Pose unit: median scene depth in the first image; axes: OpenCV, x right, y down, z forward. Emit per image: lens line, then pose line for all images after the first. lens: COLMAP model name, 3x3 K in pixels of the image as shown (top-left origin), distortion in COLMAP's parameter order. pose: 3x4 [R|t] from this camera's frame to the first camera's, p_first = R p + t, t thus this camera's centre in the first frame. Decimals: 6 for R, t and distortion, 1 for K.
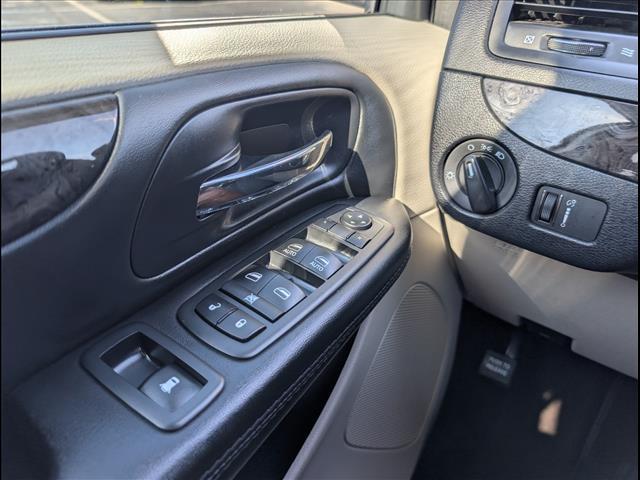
lens RADIAL K [[457.5, 0, 321.2], [0, 457.5, 240.0], [0, 0, 1]] dist [-0.002114, 0.003005]
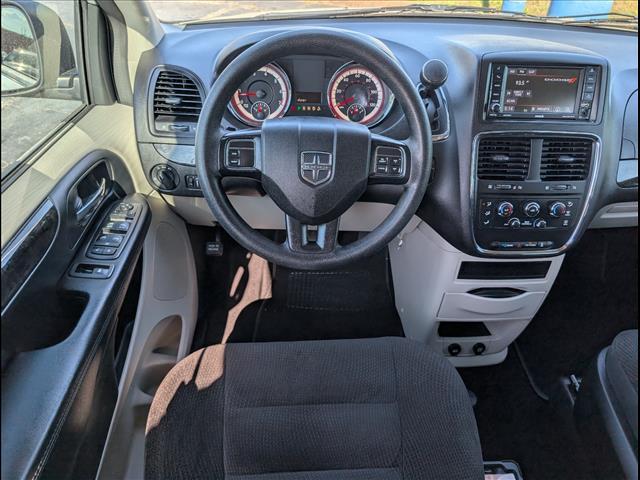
lens RADIAL K [[457.5, 0, 326.2], [0, 457.5, 239.8], [0, 0, 1]] dist [-0.002114, 0.003005]
pose [[0.795764, -0.367055, 0.481695, -0.354506], [0.298708, 0.929800, 0.215046, -0.094048], [-0.526814, -0.027240, 0.849544, -1.884606]]
